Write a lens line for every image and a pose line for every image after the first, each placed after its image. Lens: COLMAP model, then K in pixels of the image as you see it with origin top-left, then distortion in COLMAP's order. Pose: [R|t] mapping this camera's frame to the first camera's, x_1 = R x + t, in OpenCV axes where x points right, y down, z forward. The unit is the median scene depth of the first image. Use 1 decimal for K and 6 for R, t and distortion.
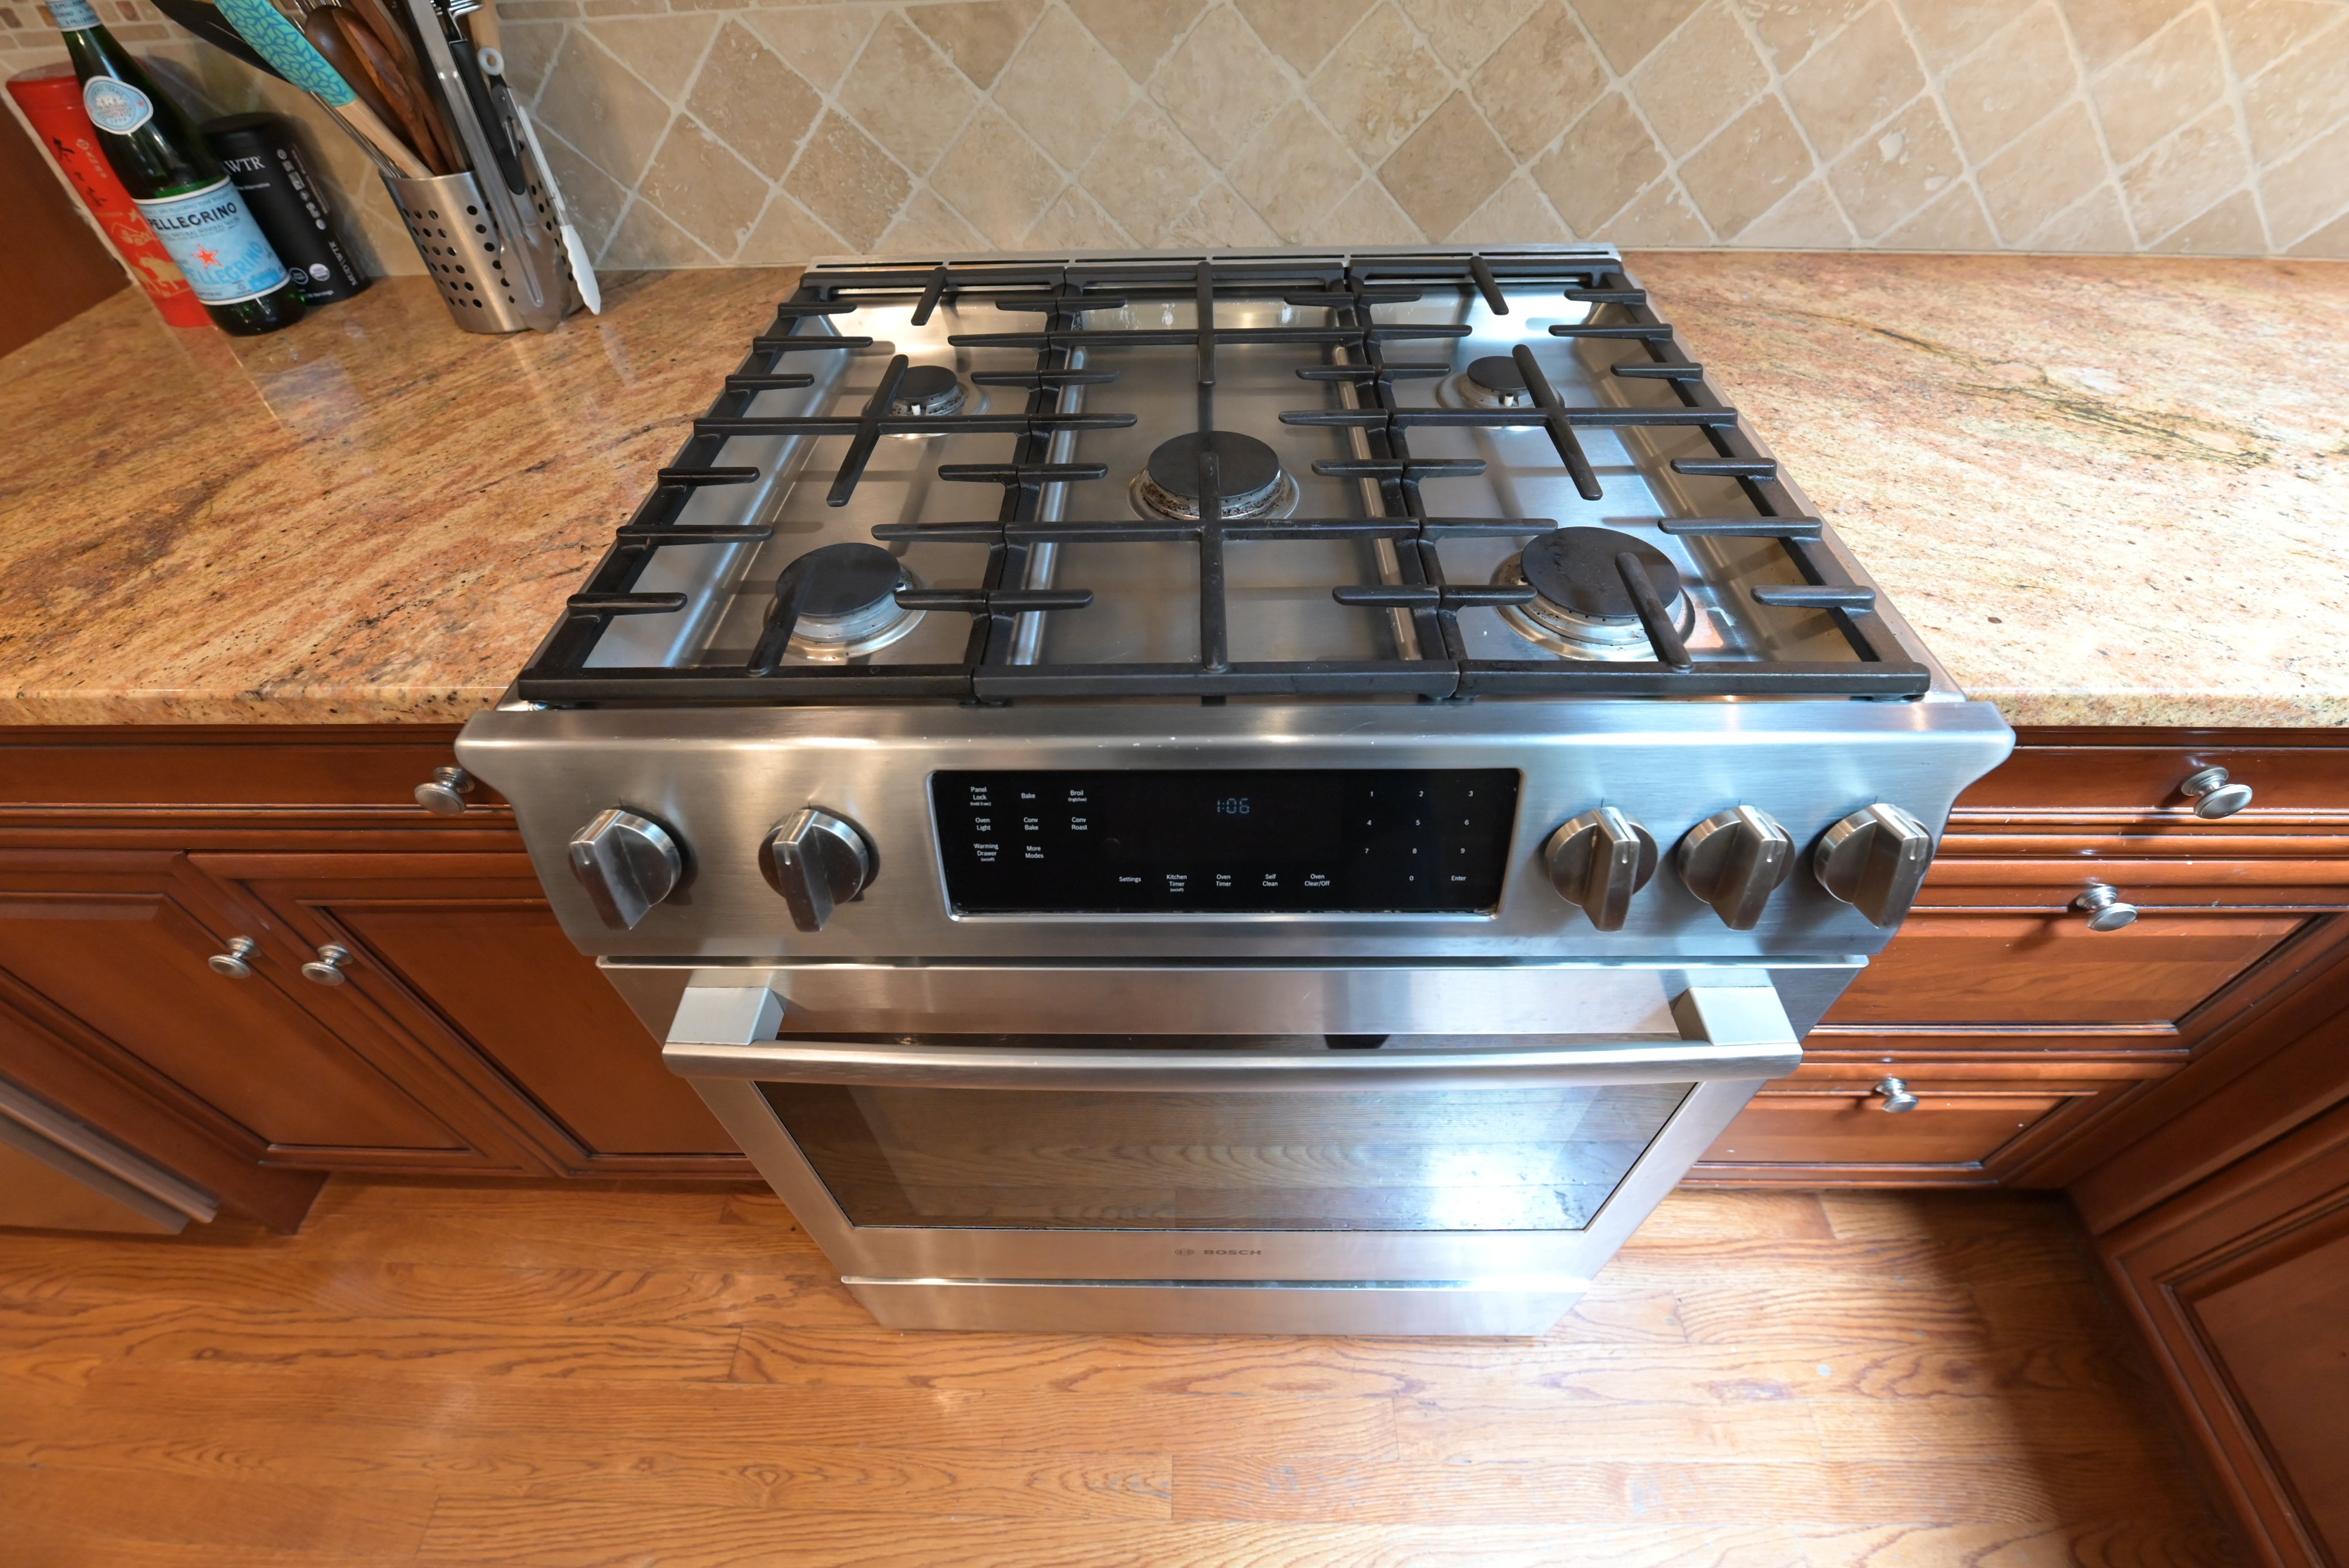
lens RADIAL K [[1001.5, 0, 1180.2], [0, 1001.5, 757.0], [0, 0, 1]] dist [-0.012721, -0.006399]
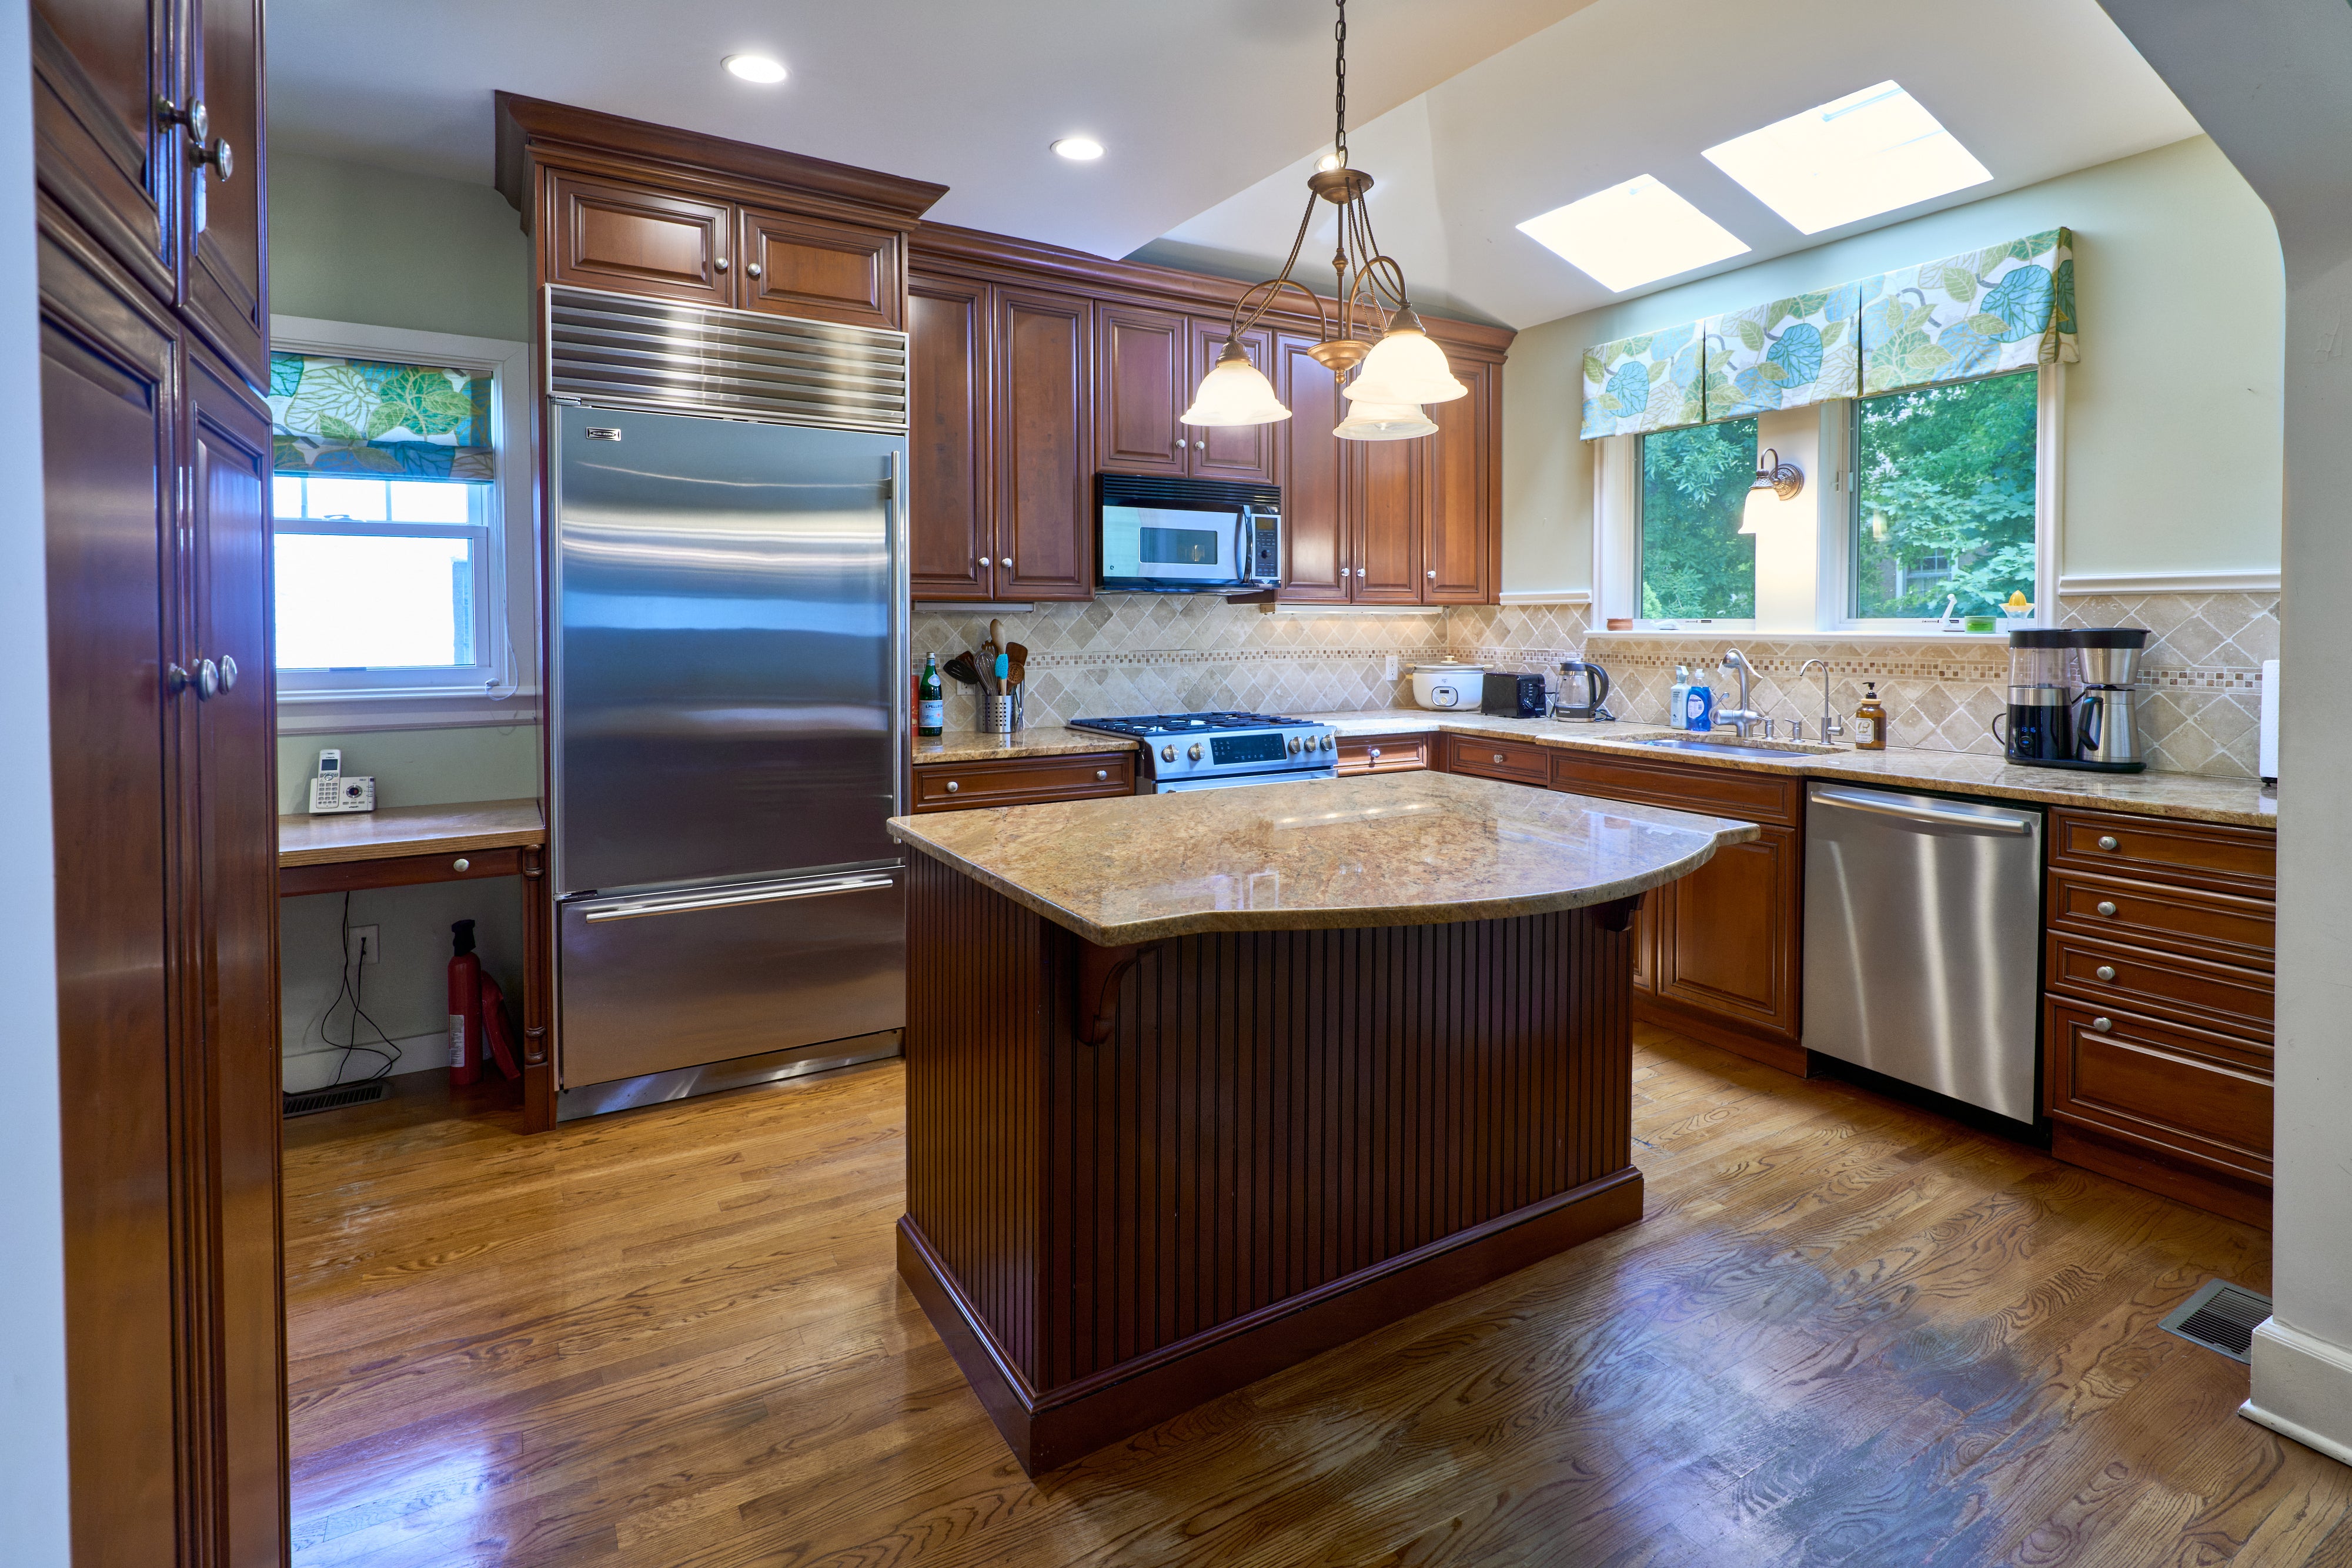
lens RADIAL K [[1141.4, 0, 1223.5], [0, 1141.4, 650.4], [0, 0, 1]] dist [-0.007444, 0.001088]
pose [[0.836081, 0.004803, 0.548584, -2.091194], [0.384515, 0.708106, -0.592228, 1.990141], [-0.391300, 0.706090, 0.590187, -1.885295]]
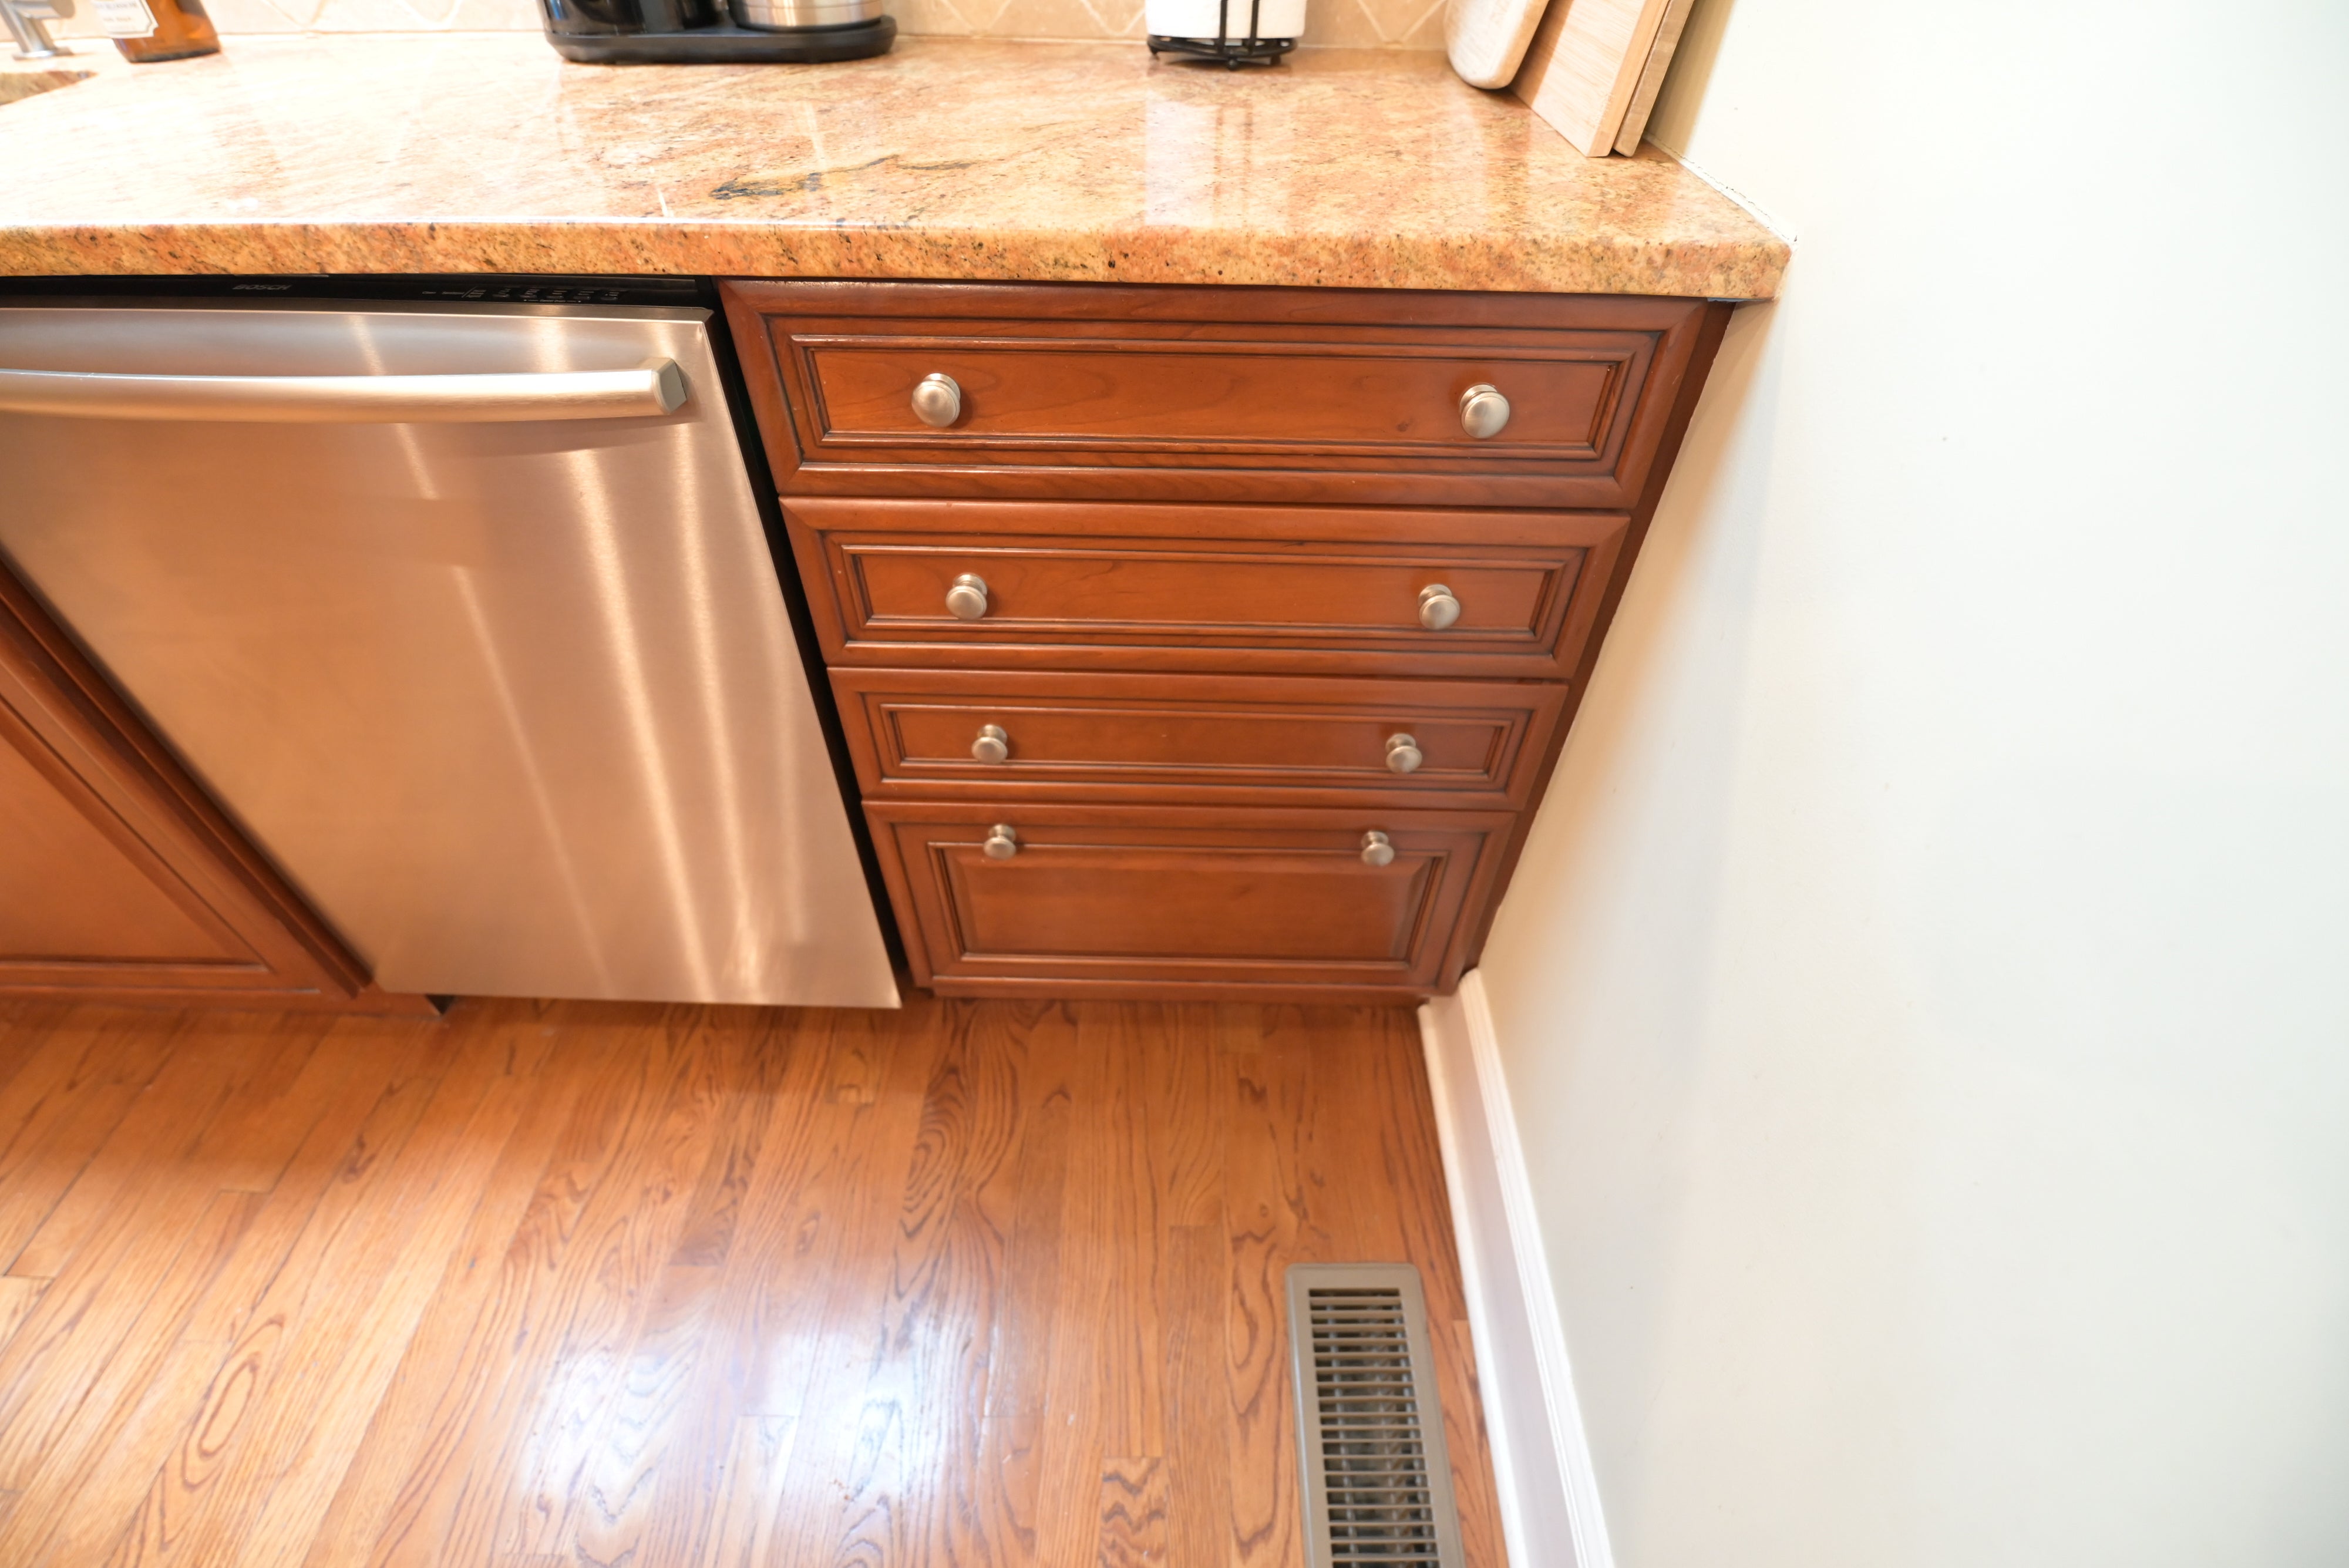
lens RADIAL K [[1001.5, 0, 1172.5], [0, 1001.5, 780.8], [0, 0, 1]] dist [-0.012721, -0.006399]
pose [[-0.015096, -0.682311, 0.730906, 0.281616], [0.706093, 0.510294, 0.490951, 1.480279], [-0.707958, 0.523500, 0.474072, -1.147256]]
